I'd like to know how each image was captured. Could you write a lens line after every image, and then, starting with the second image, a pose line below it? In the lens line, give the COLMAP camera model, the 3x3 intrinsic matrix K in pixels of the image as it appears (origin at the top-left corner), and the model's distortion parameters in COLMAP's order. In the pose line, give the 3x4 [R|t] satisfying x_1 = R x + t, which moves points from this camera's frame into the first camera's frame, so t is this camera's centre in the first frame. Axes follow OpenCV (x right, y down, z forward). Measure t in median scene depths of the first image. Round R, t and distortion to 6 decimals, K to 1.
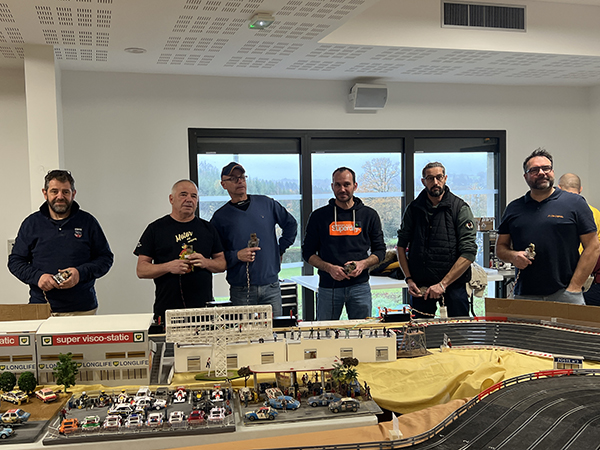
lens RADIAL K [[643.6, 0, 298.3], [0, 643.6, 229.1], [0, 0, 1]] dist [0.020119, 0.000000]
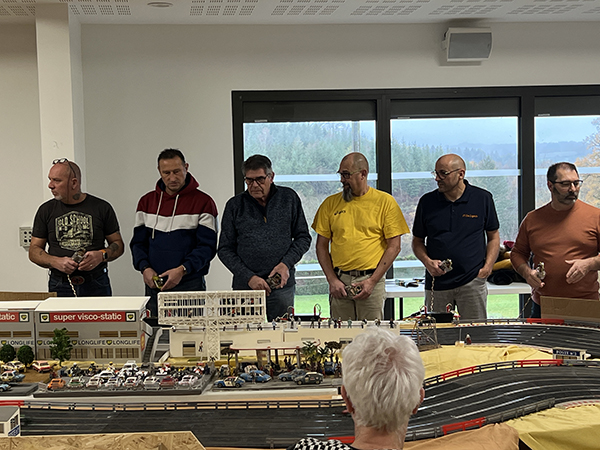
lens RADIAL K [[1029.0, 0, 298.2], [0, 1029.0, 222.2], [0, 0, 1]] dist [0.095197, 0.000000]
pose [[0.985432, 0.008041, -0.169878, 0.253786], [-0.008386, 0.999964, -0.001309, 0.016264], [0.169861, 0.002715, 0.985464, -0.493191]]
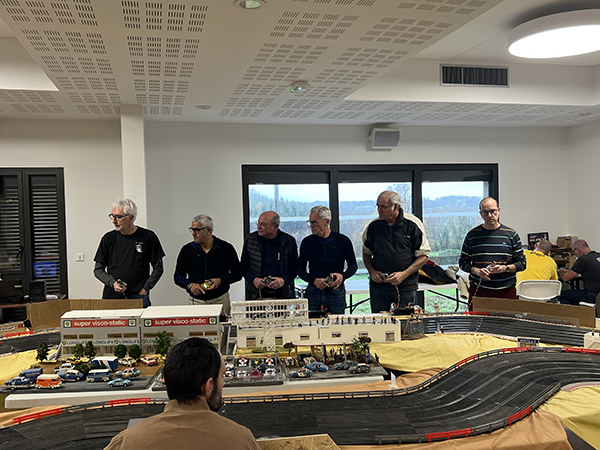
lens RADIAL K [[555.7, 0, 299.6], [0, 555.7, 225.9], [0, 0, 1]] dist [0.033337, 0.000000]
pose [[0.998579, -0.001103, -0.053278, 0.003732], [-0.000674, 0.999445, -0.033311, 0.002399], [0.053285, 0.033300, 0.998024, -0.172761]]
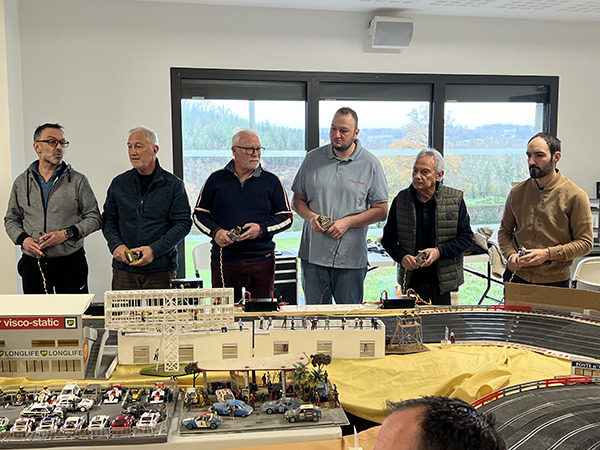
lens RADIAL K [[752.6, 0, 305.2], [0, 752.6, 231.2], [0, 0, 1]] dist [0.030996, 0.000000]
pose [[0.999257, 0.024219, -0.029986, 0.072981], [-0.022394, 0.997963, 0.059739, -0.014376], [0.031372, -0.059023, 0.997764, 0.034487]]
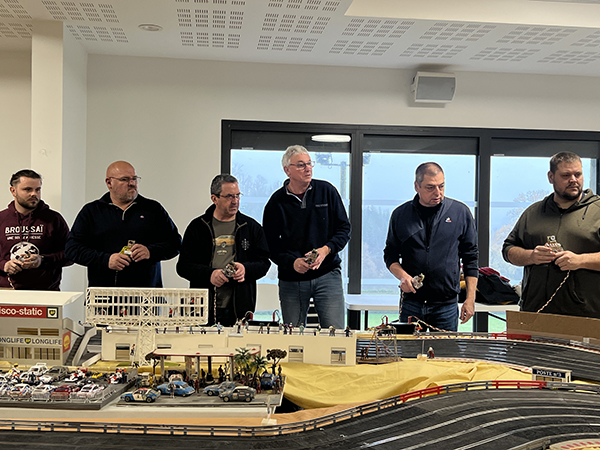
lens RADIAL K [[740.0, 0, 301.4], [0, 740.0, 224.2], [0, 0, 1]] dist [0.038248, 0.000000]
pose [[0.984245, 0.037069, -0.172879, 0.237342], [-0.046729, 0.997546, -0.052145, 0.072384], [0.170522, 0.059401, 0.983562, 0.026756]]
